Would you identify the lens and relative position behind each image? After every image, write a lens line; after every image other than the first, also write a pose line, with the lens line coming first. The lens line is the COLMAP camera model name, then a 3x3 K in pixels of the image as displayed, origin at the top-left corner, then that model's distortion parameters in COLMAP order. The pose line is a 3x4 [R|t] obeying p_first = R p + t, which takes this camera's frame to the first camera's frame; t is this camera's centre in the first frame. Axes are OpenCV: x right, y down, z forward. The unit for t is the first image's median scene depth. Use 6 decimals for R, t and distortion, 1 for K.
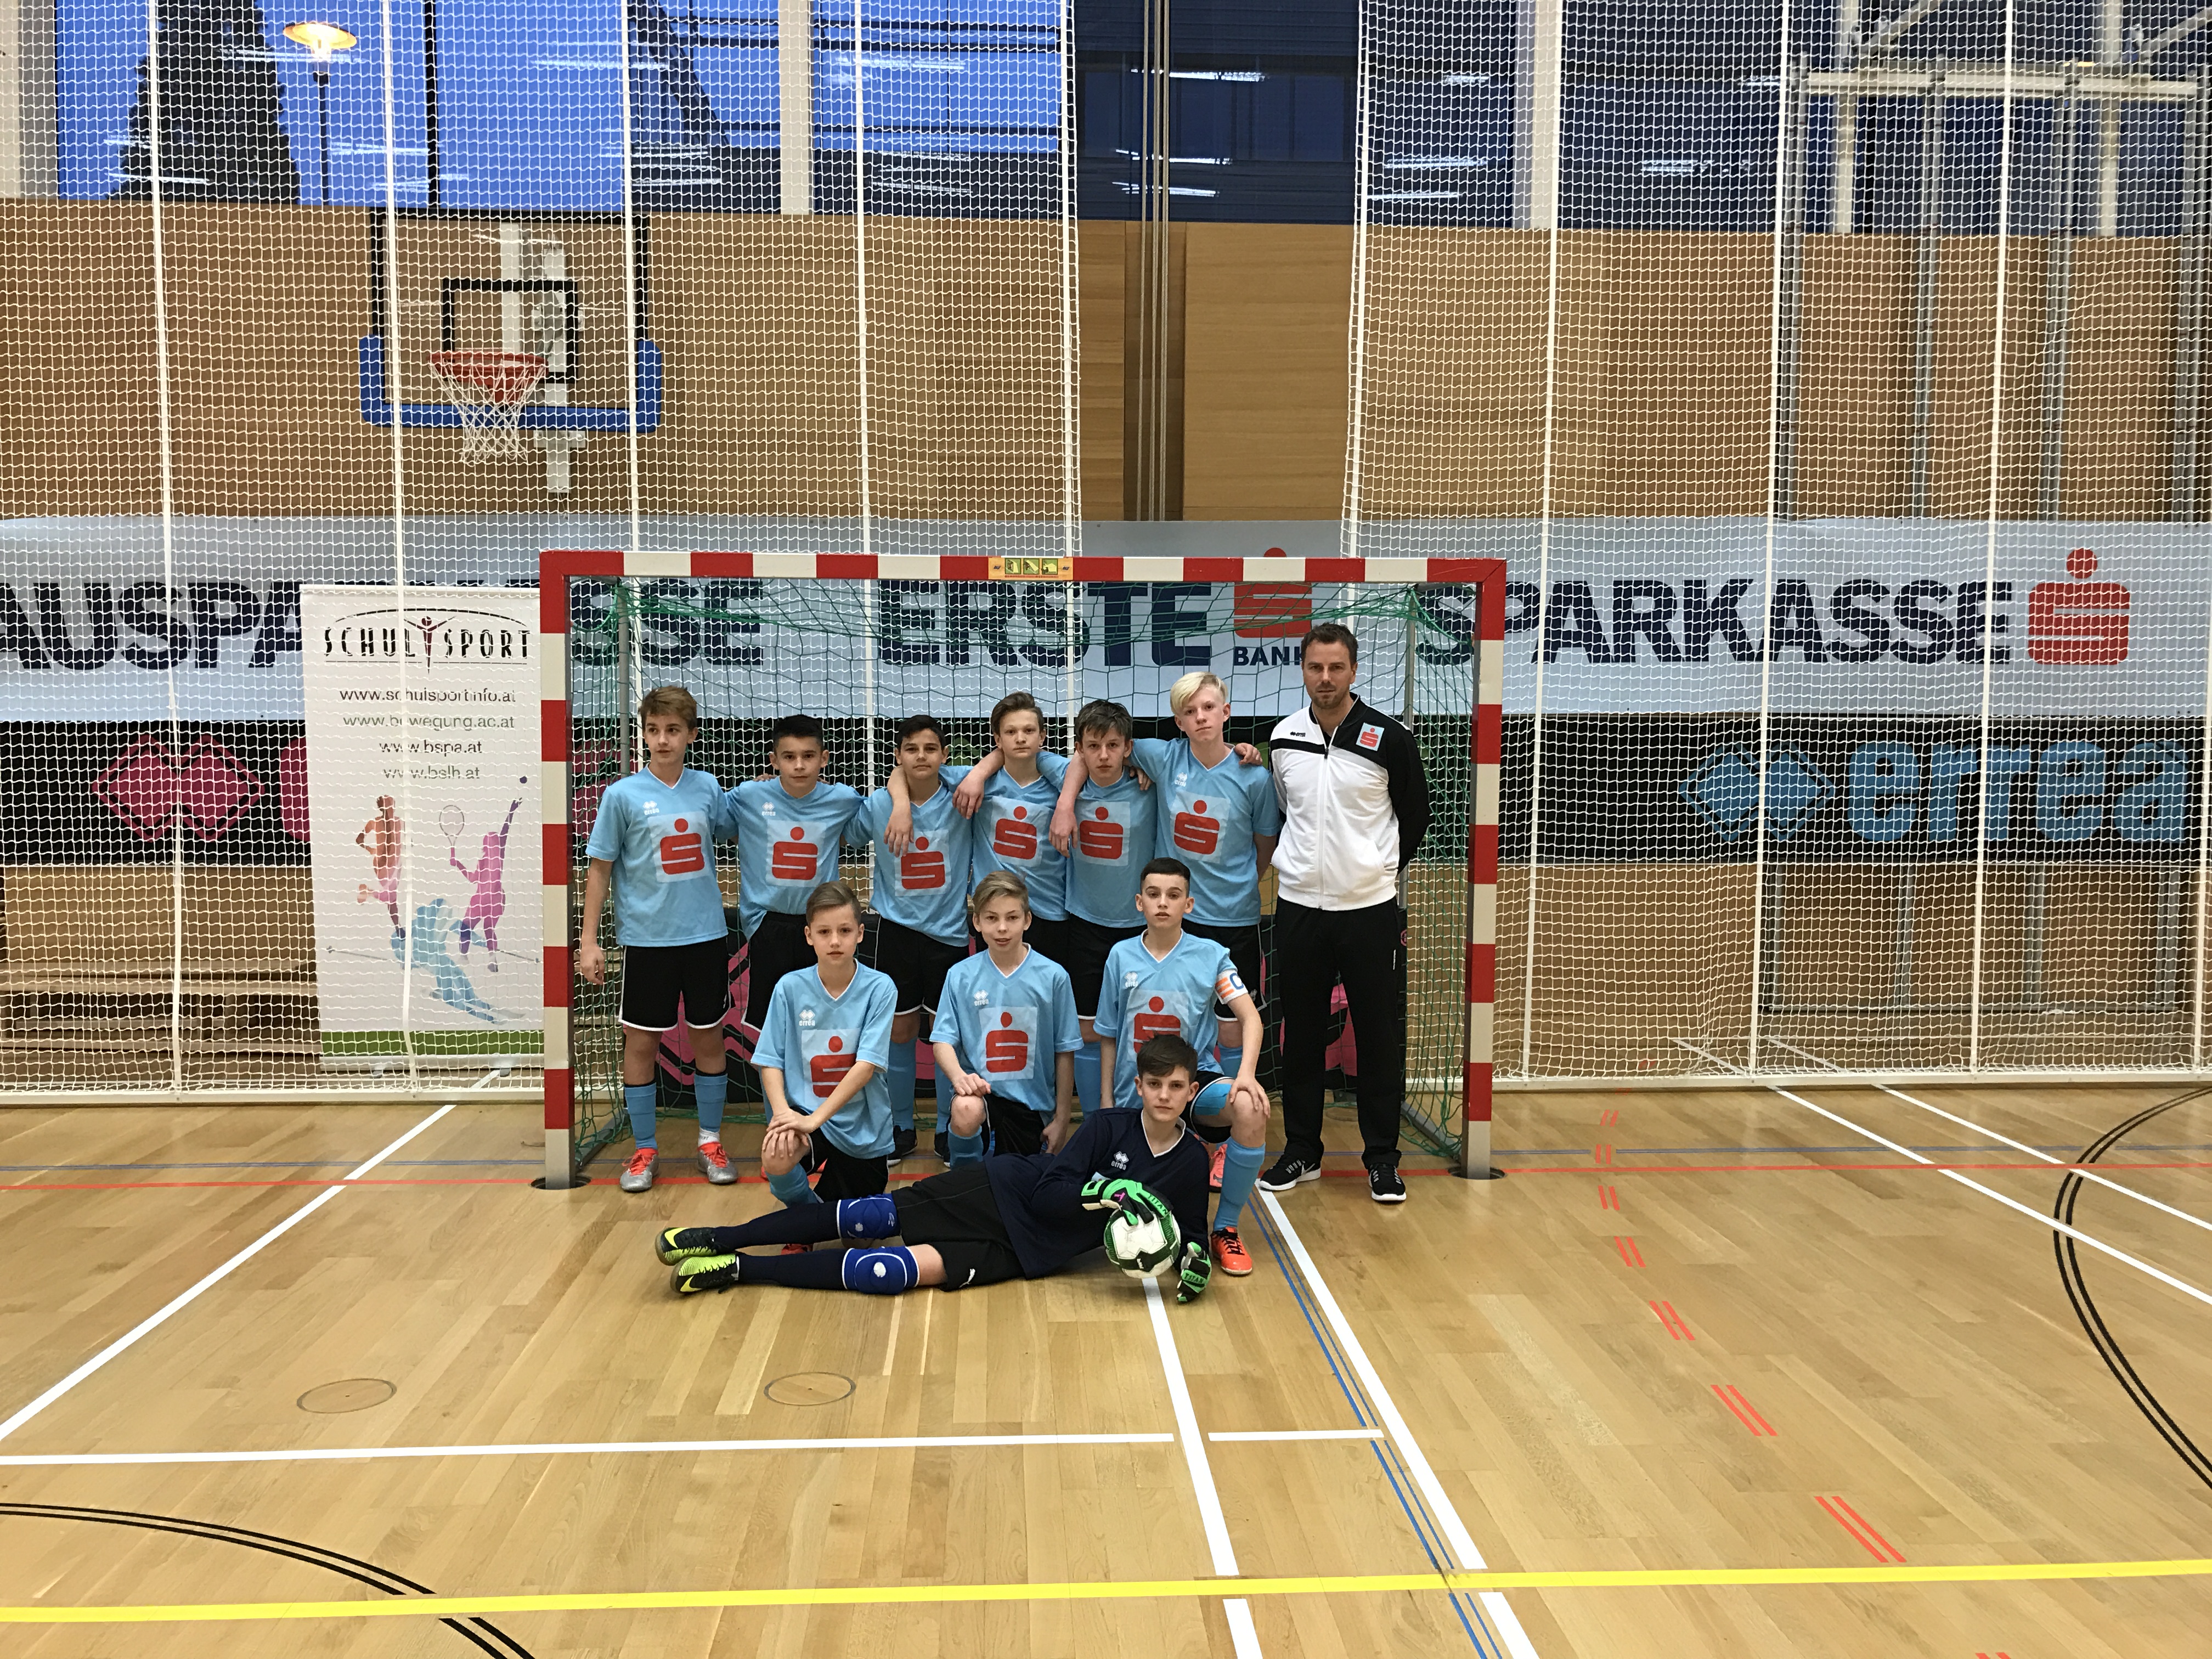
lens RADIAL K [[1783.8, 0, 1090.9], [0, 1783.8, 832.6], [0, 0, 1]] dist [0.004077, 0.012784]
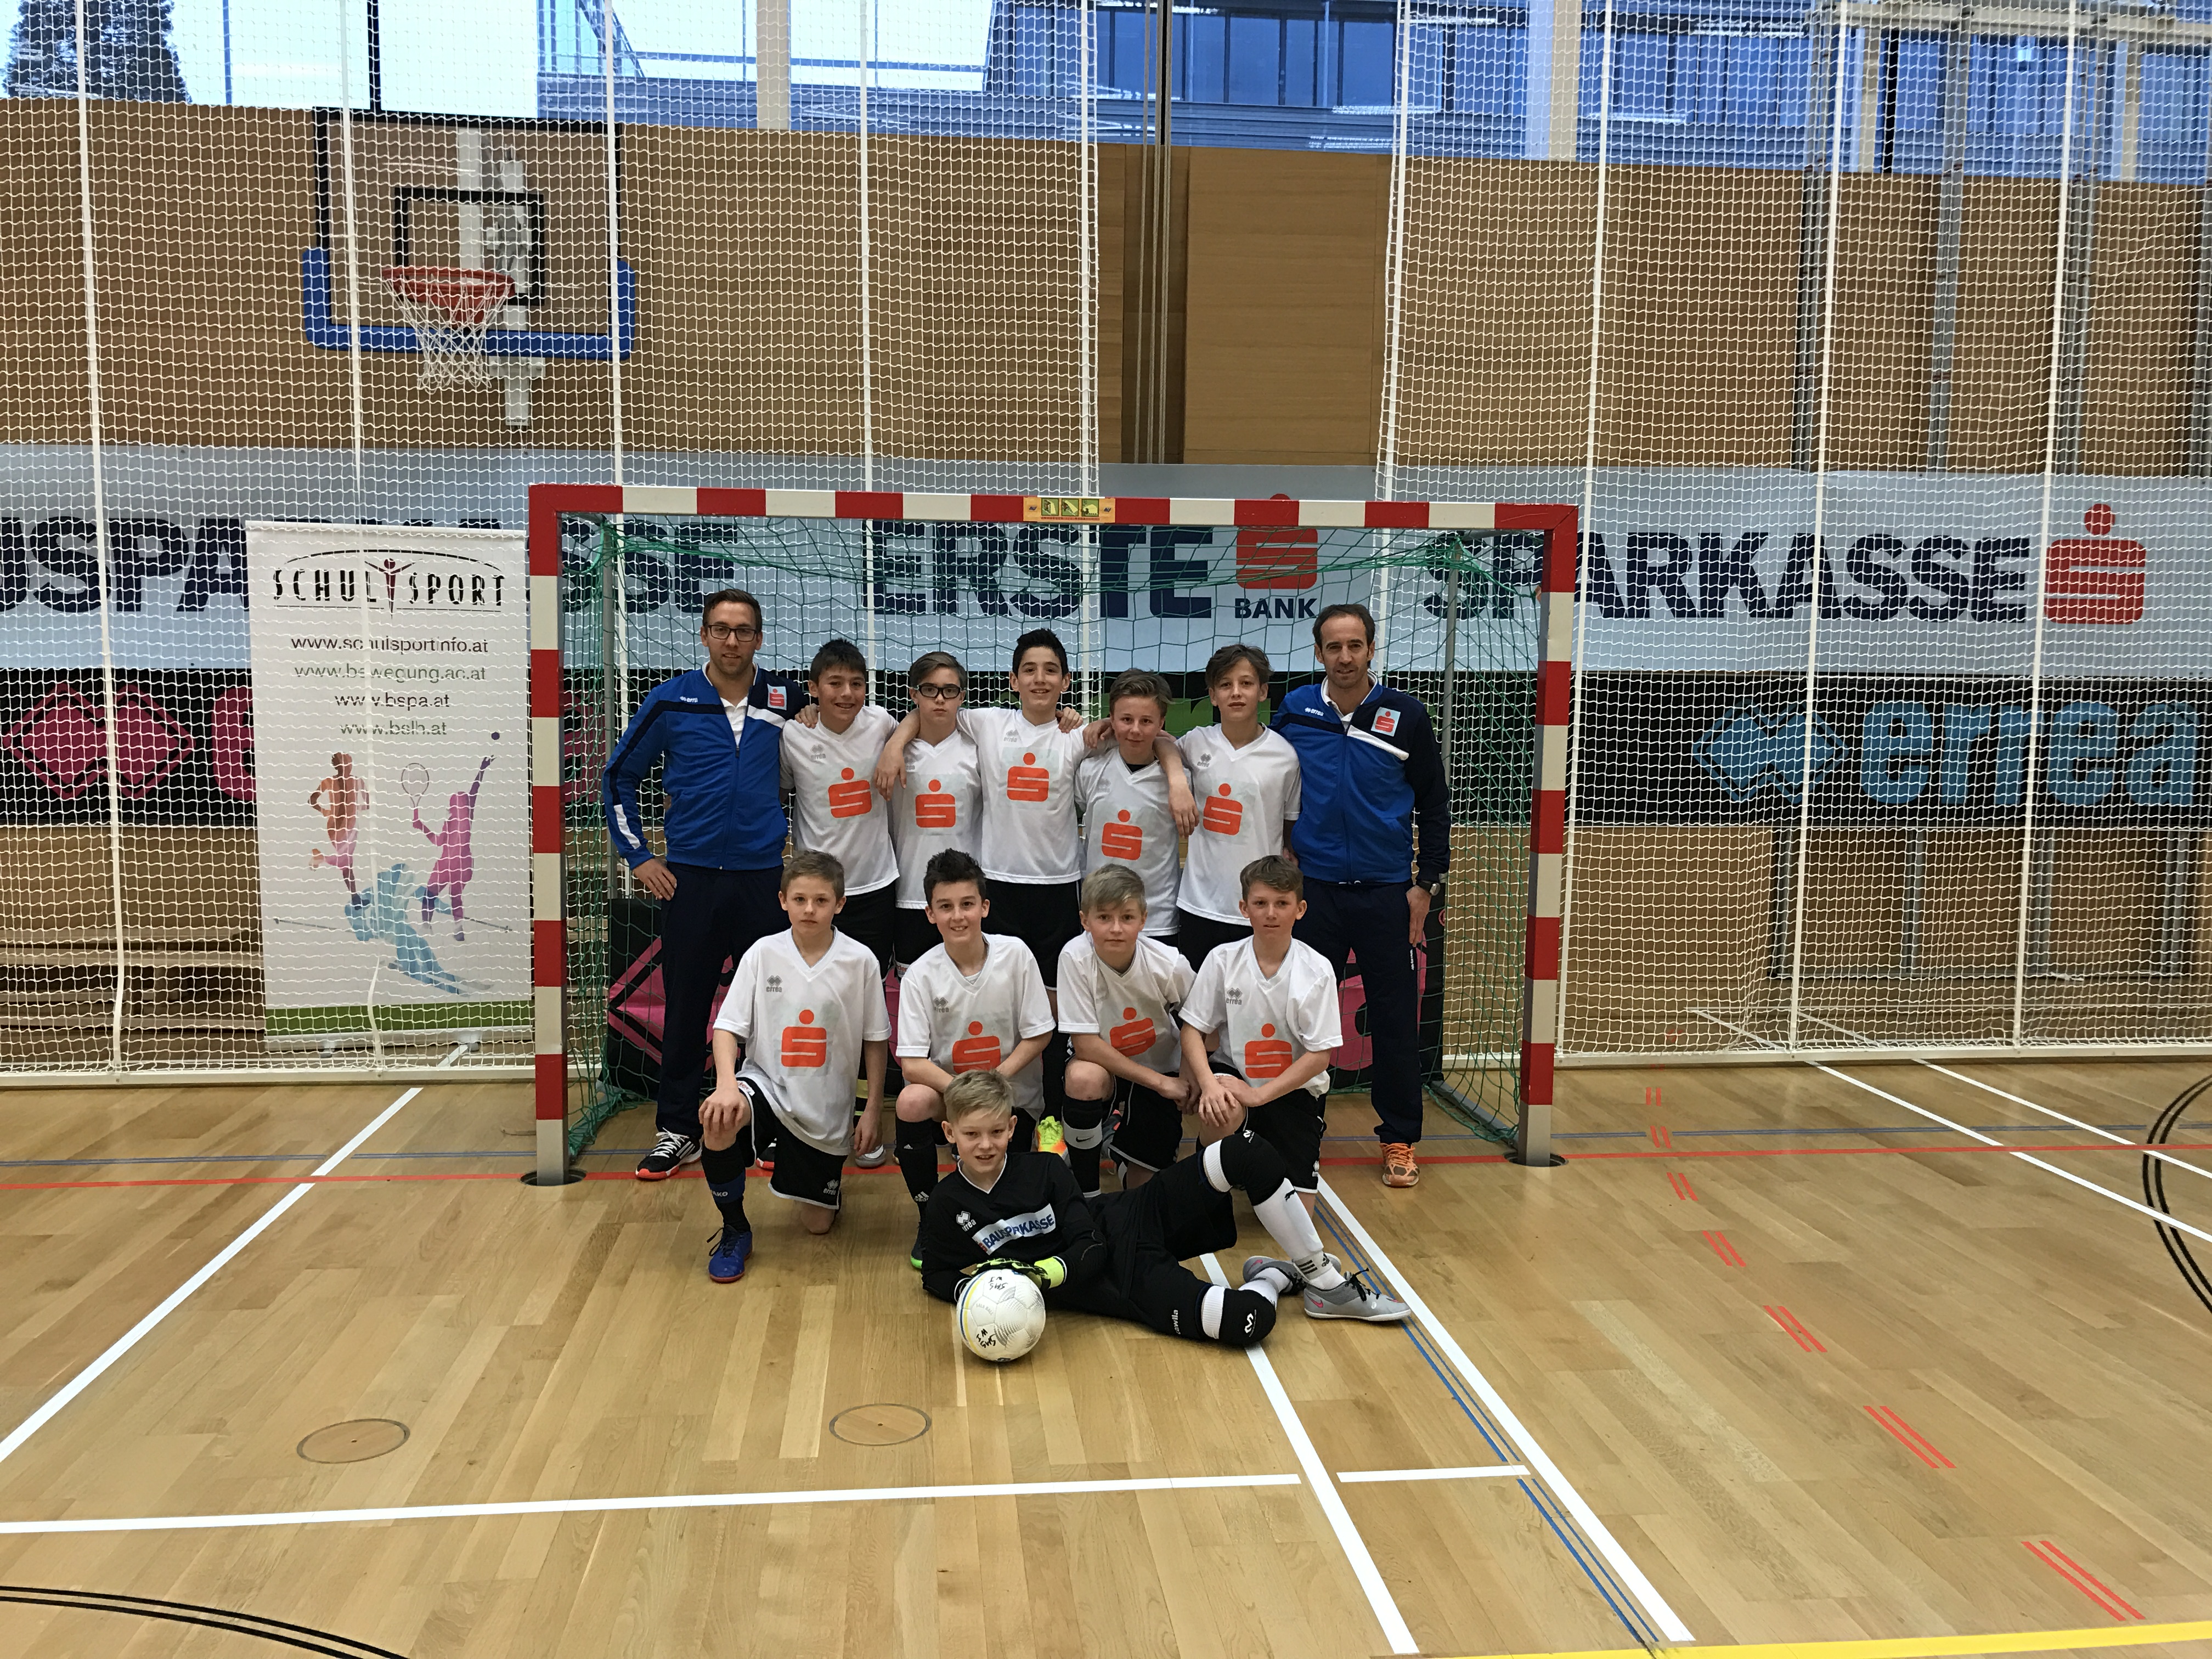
lens RADIAL K [[1783.8, 0, 1088.2], [0, 1783.8, 828.9], [0, 0, 1]] dist [0.004077, 0.012784]
pose [[0.998780, 0.002083, 0.049331, -0.067175], [-0.003303, 0.999690, 0.024676, -0.006355], [-0.049264, -0.024809, 0.998478, 0.074669]]
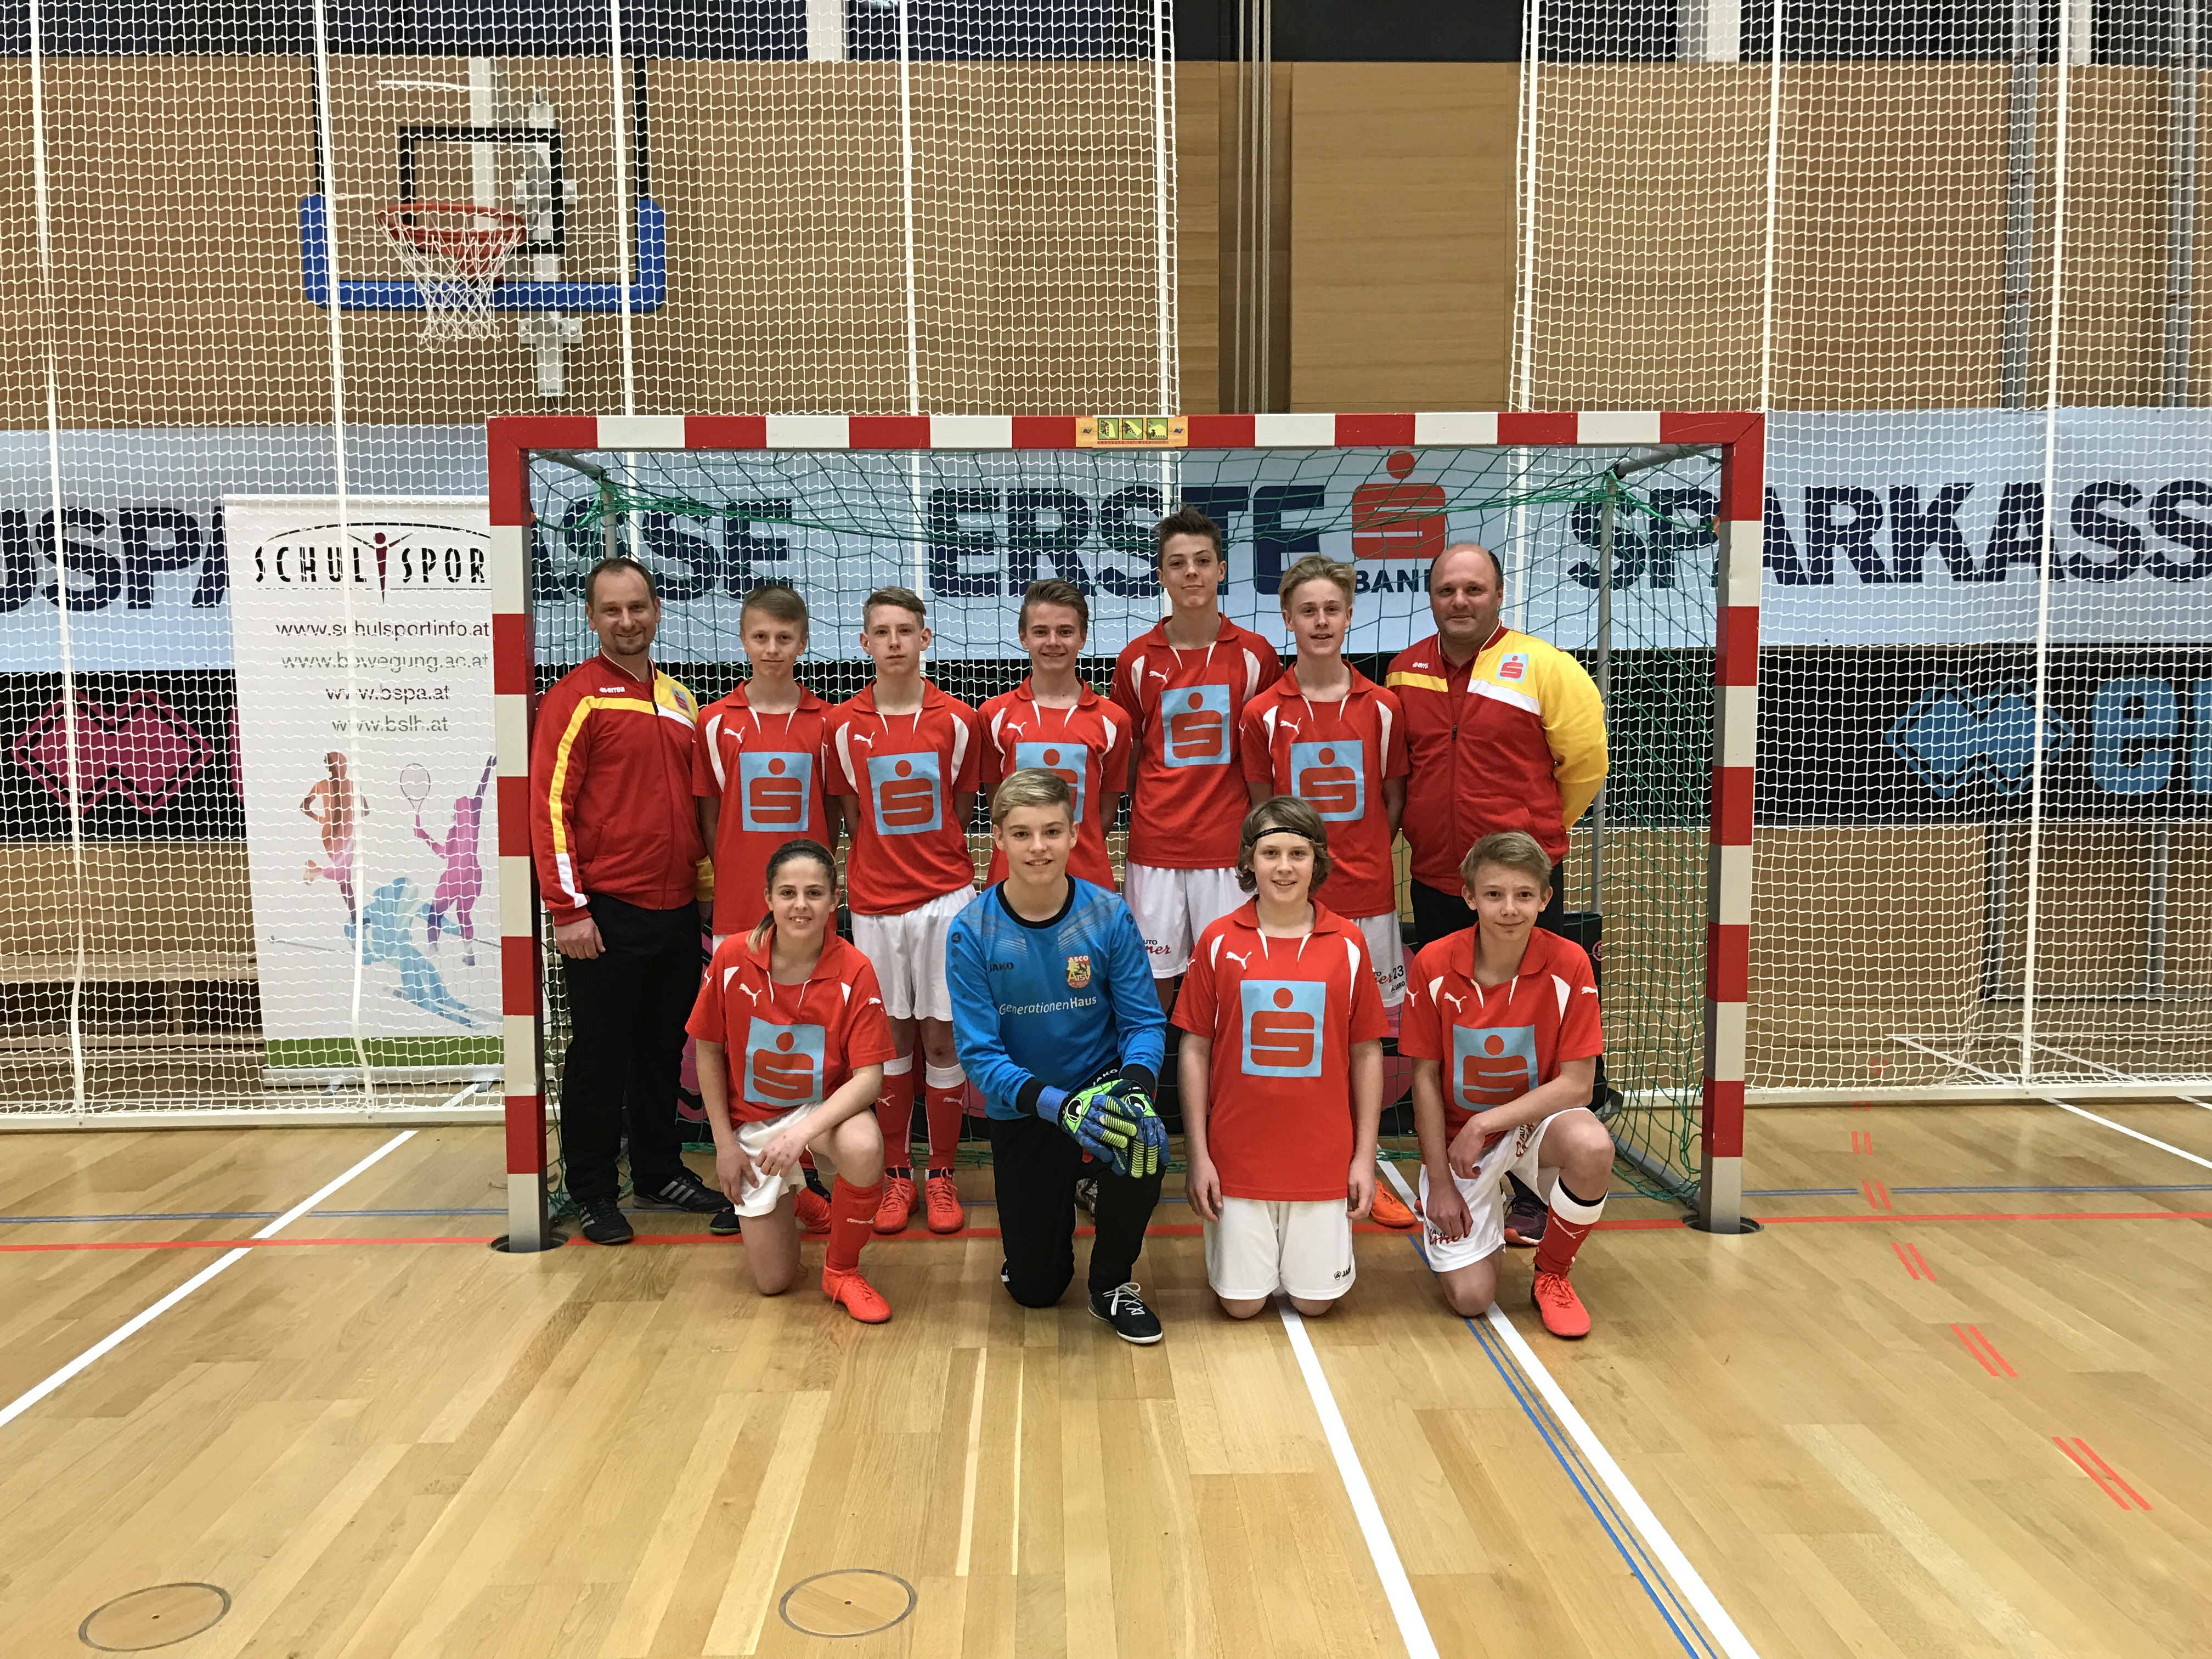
lens RADIAL K [[1783.8, 0, 1091.5], [0, 1783.8, 822.6], [0, 0, 1]] dist [0.004077, 0.012784]
pose [[0.999635, -0.008975, -0.025493, -0.032242], [0.009122, 0.999942, 0.005661, 0.012504], [0.025440, -0.005892, 0.999659, 0.232732]]
